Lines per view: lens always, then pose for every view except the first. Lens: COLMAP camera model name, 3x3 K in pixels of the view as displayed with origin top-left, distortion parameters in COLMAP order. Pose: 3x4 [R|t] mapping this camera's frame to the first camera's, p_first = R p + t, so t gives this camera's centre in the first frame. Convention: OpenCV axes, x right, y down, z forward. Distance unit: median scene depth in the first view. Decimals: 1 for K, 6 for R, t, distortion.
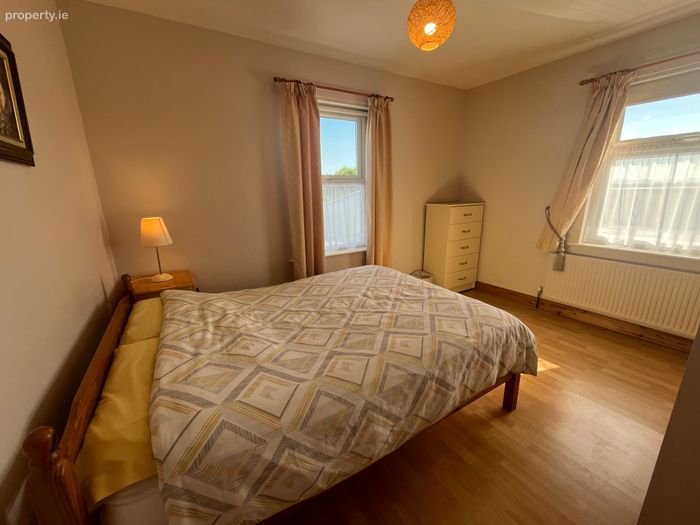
lens RADIAL K [[282.1, 0, 346.0], [0, 282.1, 264.3], [0, 0, 1]] dist [0.003558, -0.000068]
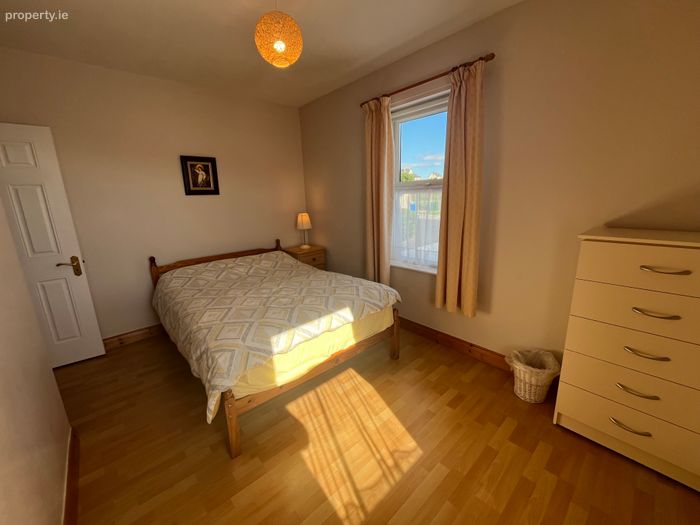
lens RADIAL K [[282.1, 0, 348.1], [0, 282.1, 259.1], [0, 0, 1]] dist [0.003558, -0.000068]
pose [[0.183563, 0.230565, -0.955586, 1.221607], [-0.213578, 0.958236, 0.190177, -0.295559], [0.959525, 0.169183, 0.225140, 0.936963]]
